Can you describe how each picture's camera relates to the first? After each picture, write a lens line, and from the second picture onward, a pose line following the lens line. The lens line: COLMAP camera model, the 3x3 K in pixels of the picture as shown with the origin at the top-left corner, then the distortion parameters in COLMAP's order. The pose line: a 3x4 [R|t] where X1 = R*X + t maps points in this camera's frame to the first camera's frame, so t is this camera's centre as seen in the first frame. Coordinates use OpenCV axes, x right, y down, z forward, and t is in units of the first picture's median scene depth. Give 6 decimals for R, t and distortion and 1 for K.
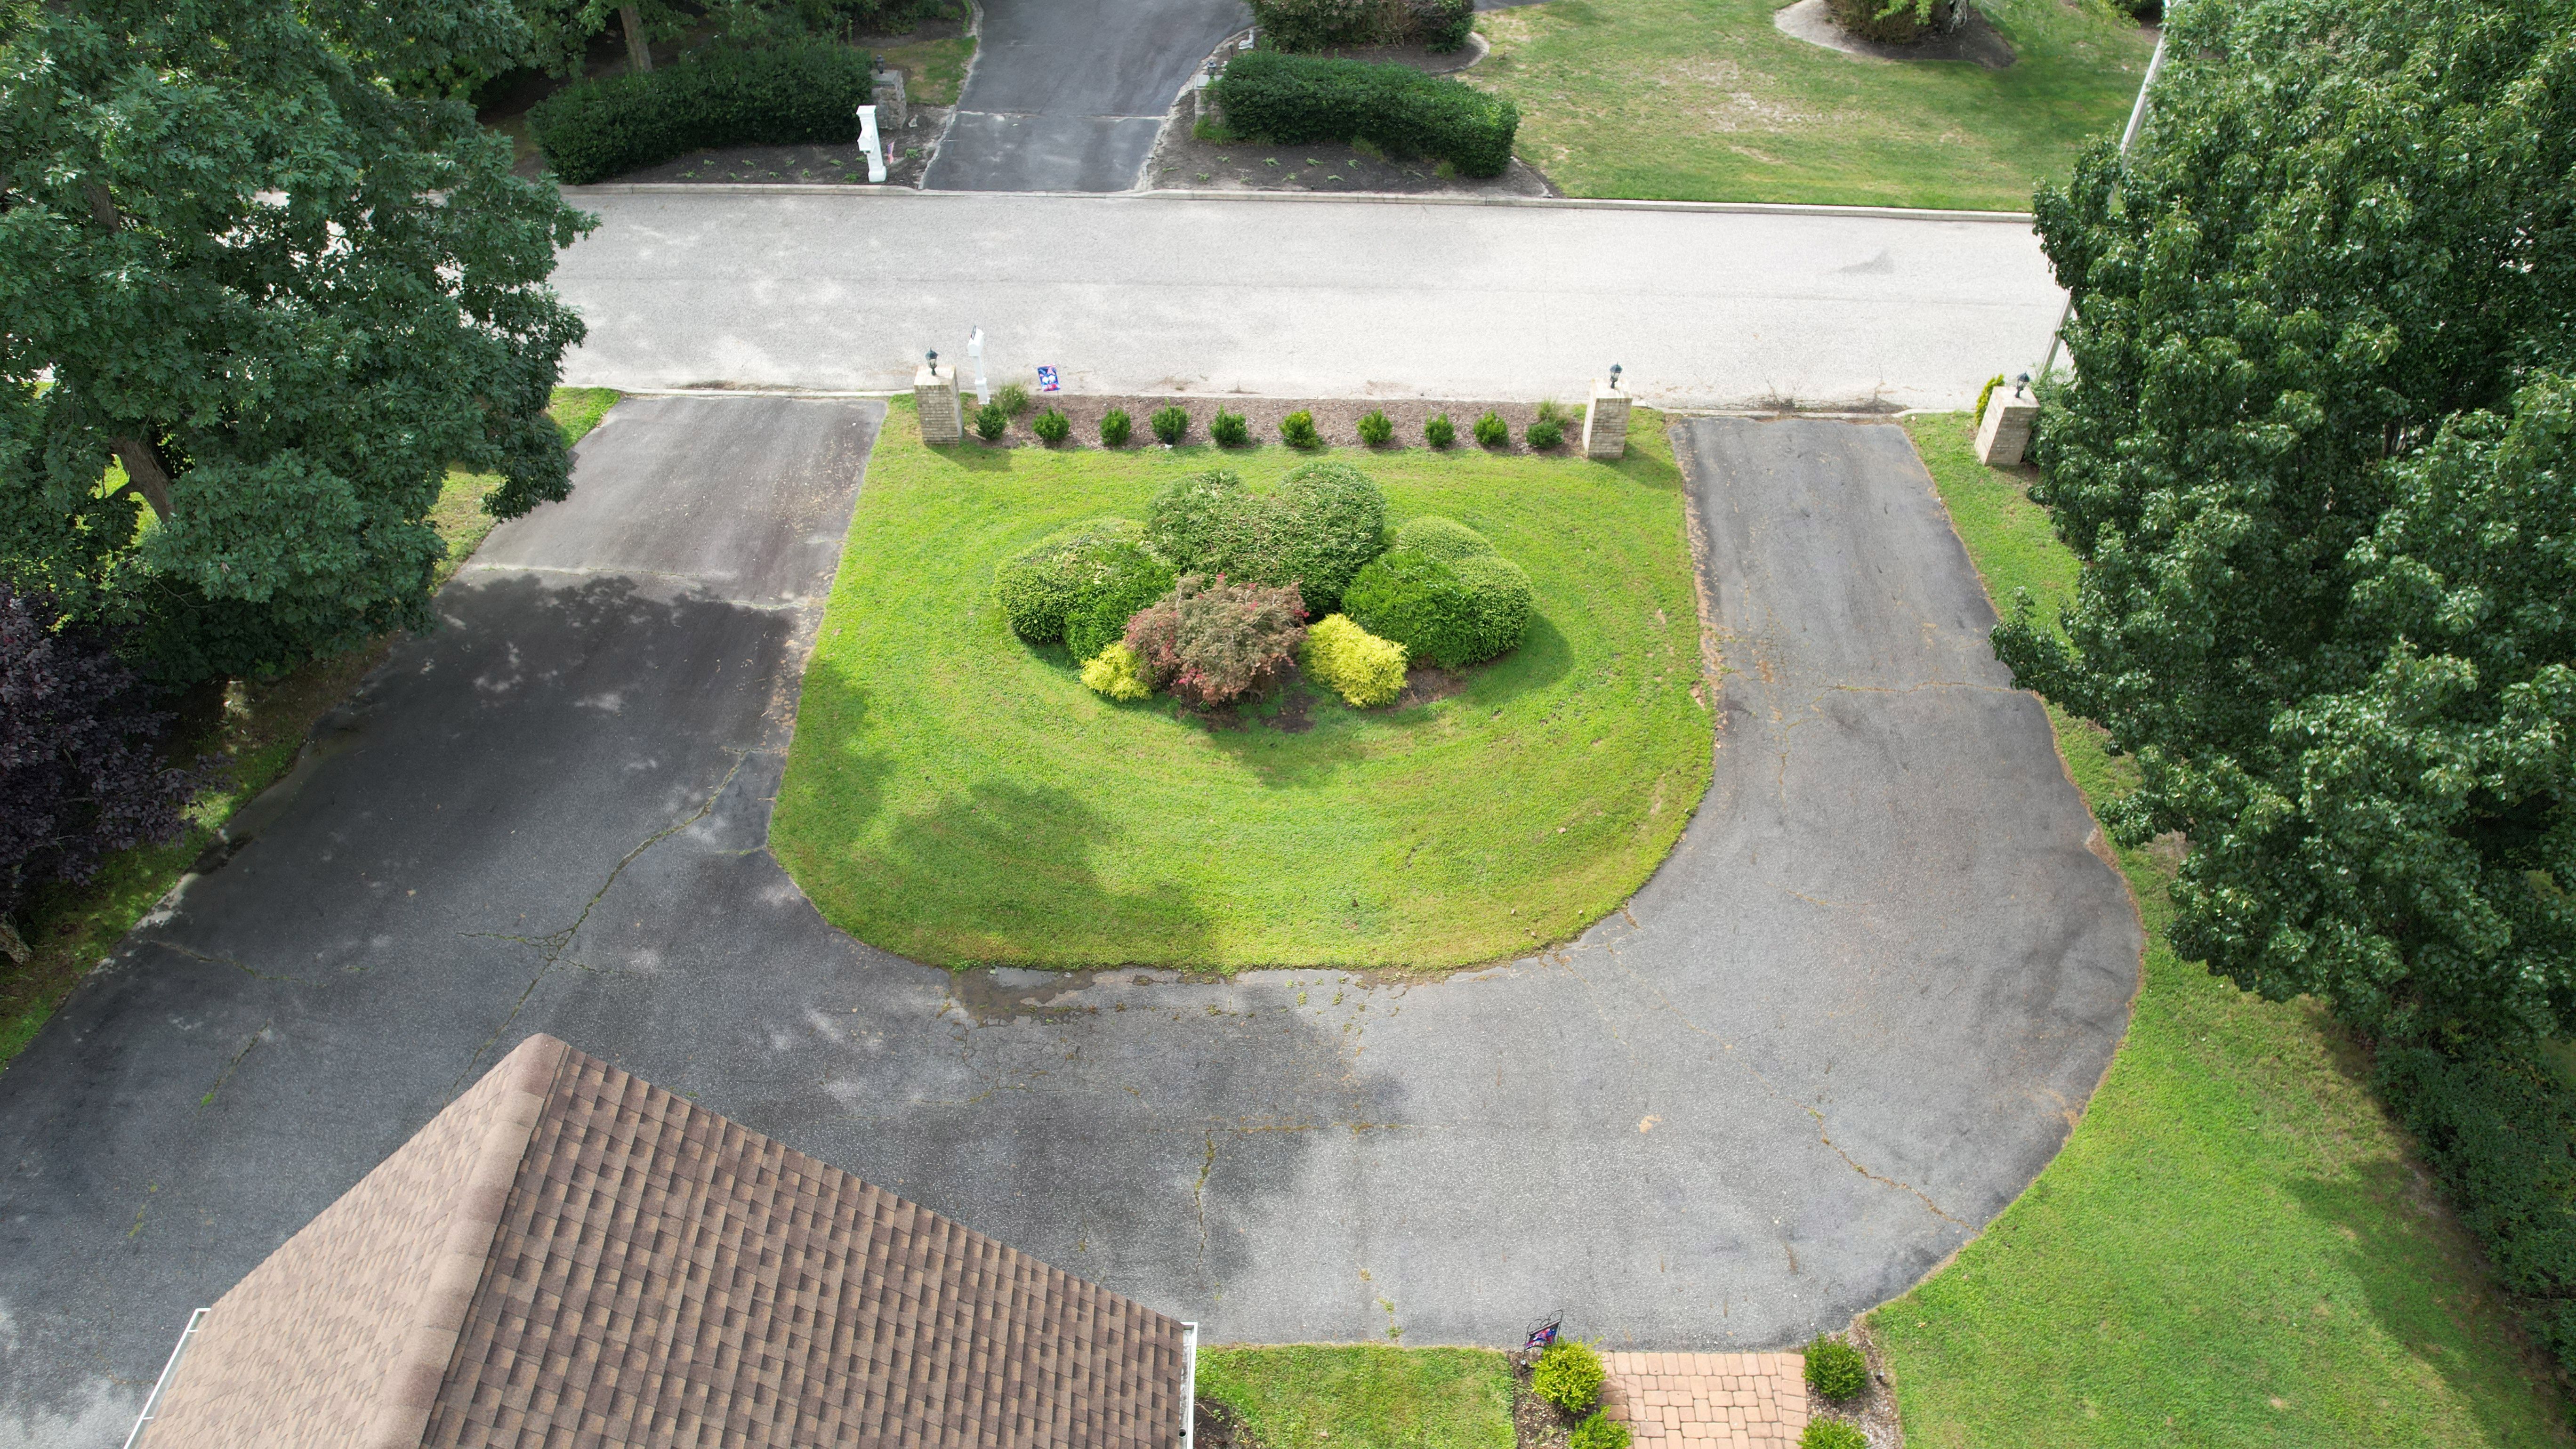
lens RADIAL K [[1638.4, 0, 1287.6], [0, 1638.4, 755.9], [0, 0, 1]] dist [-0.075435, 0.073125]
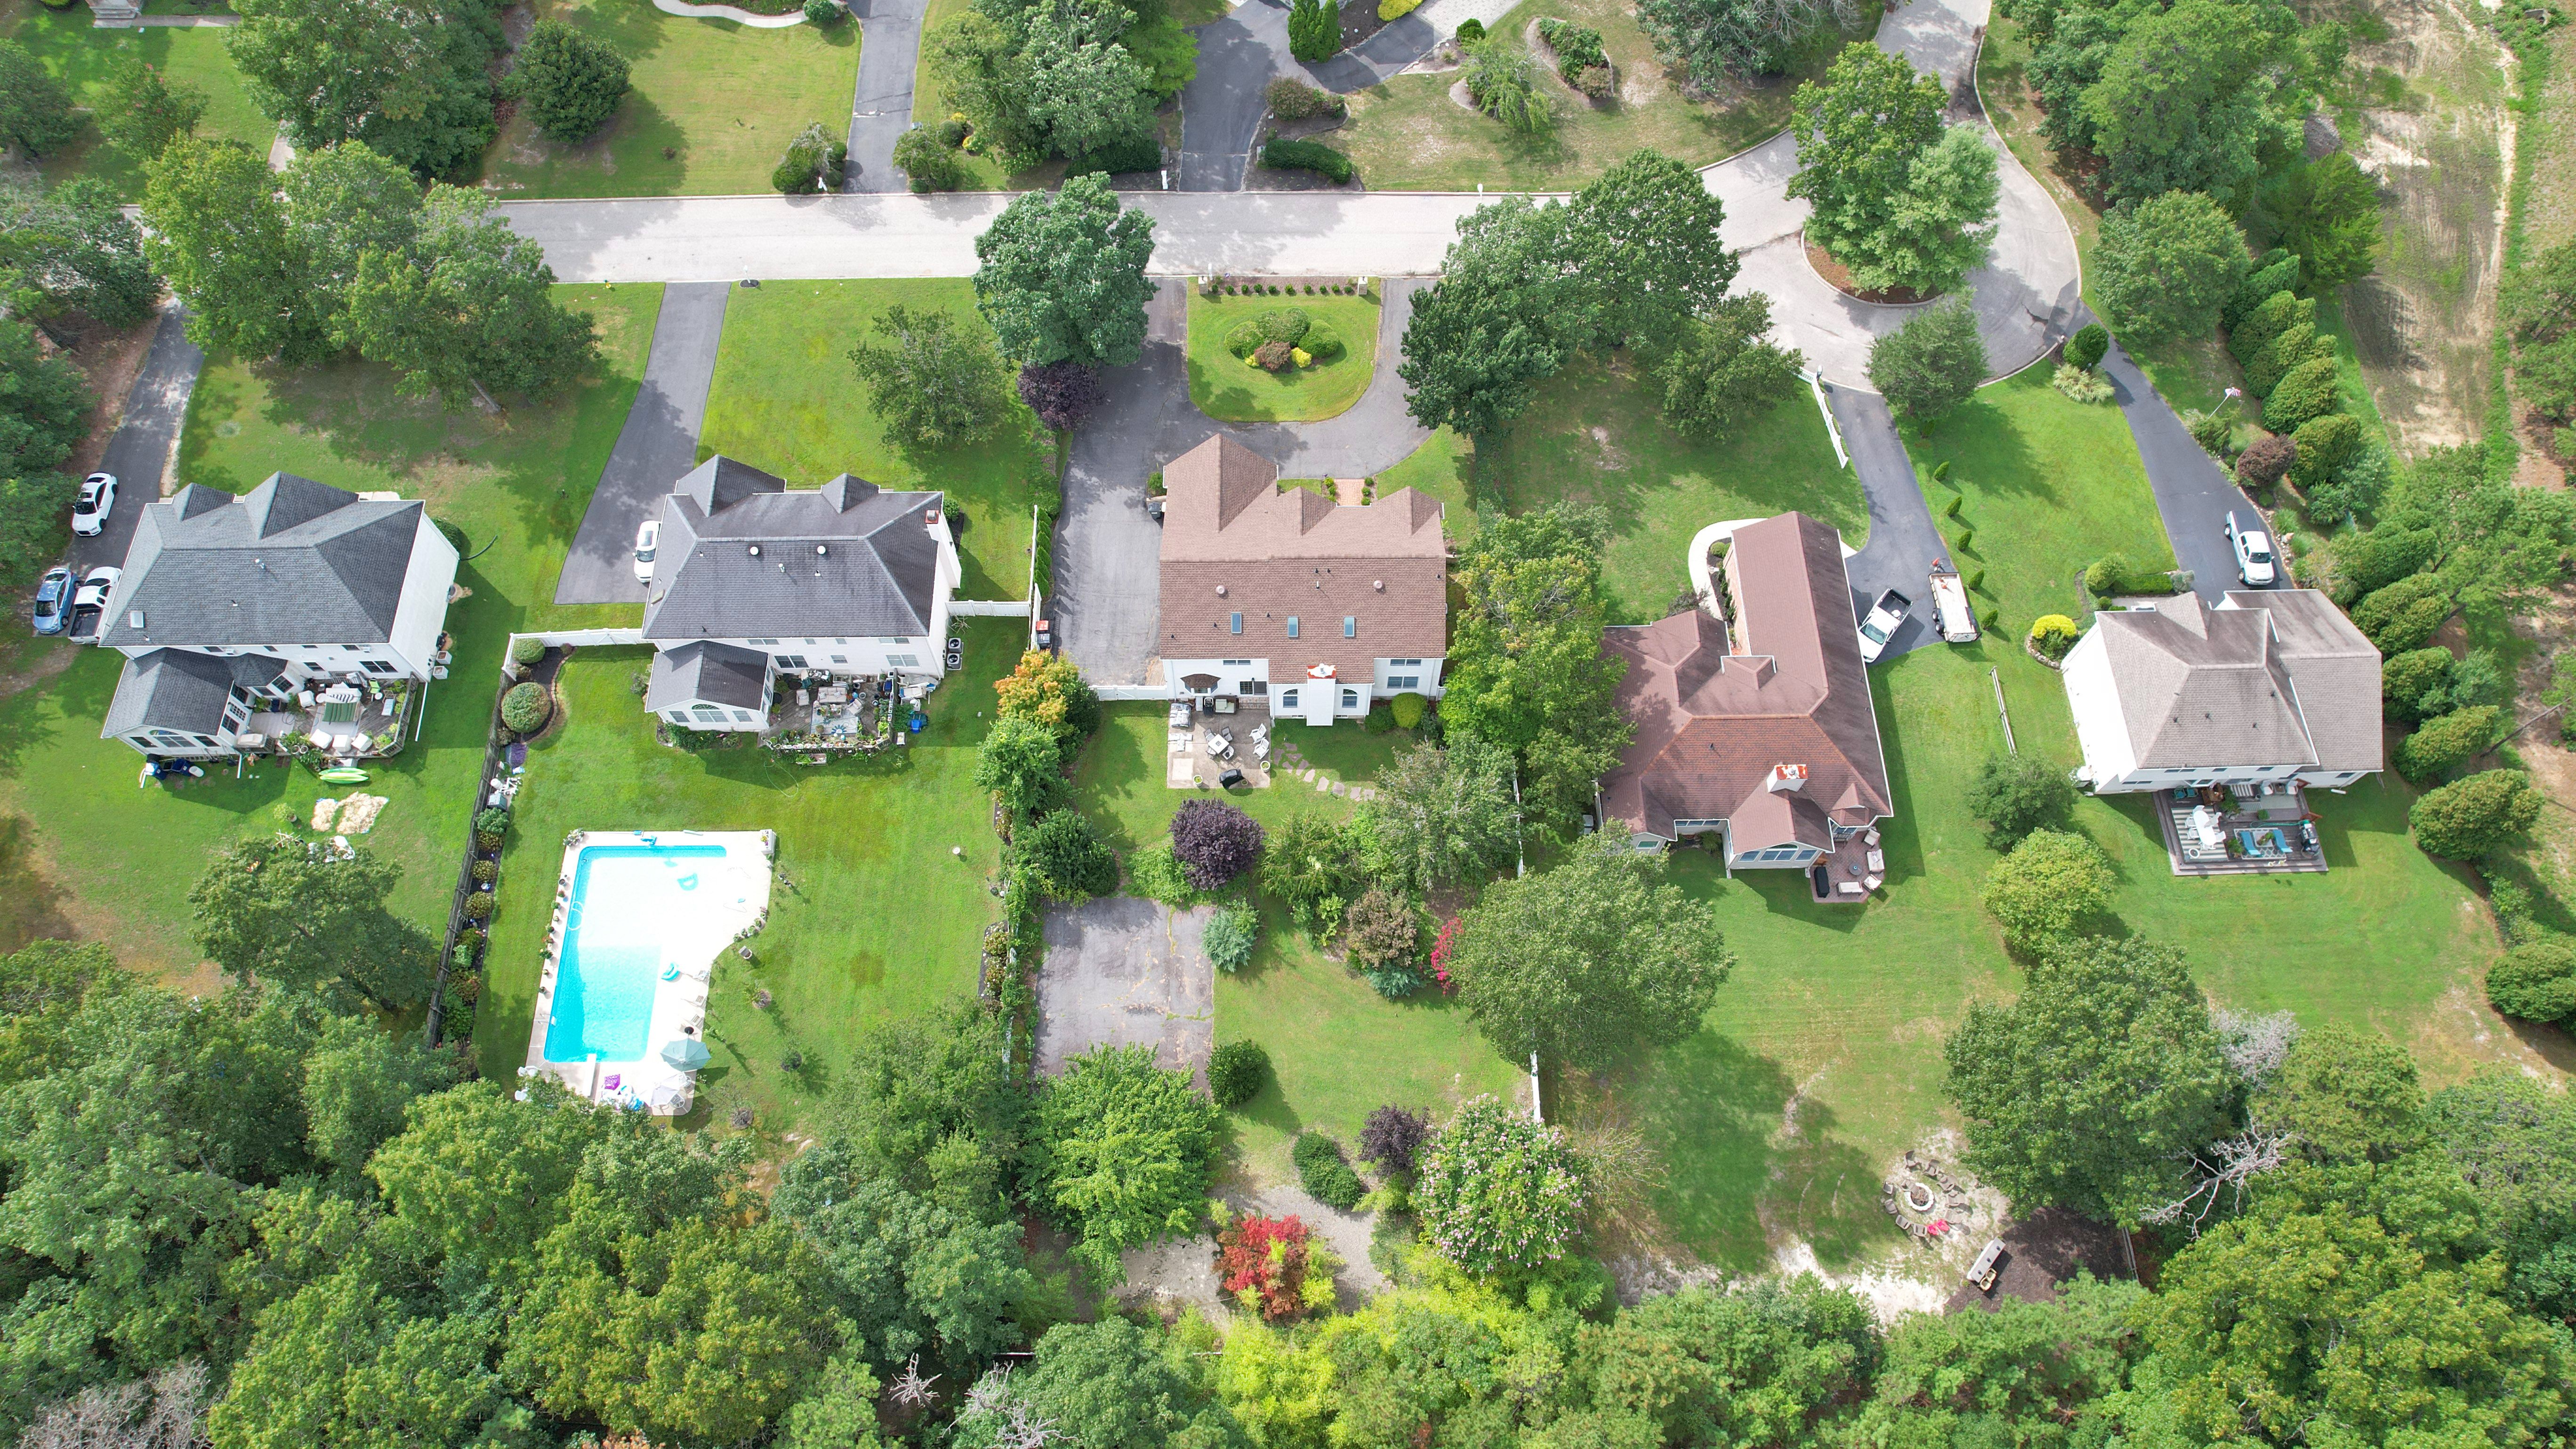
lens RADIAL K [[1645.3, 0, 1288.0], [0, 1645.3, 724.5], [0, 0, 1]] dist [-0.066072, 0.053503]
pose [[0.999926, -0.012049, -0.001810, -0.002432], [0.011959, 0.942008, 0.335377, -0.554370], [-0.002336, -0.335374, 0.942082, -3.299657]]
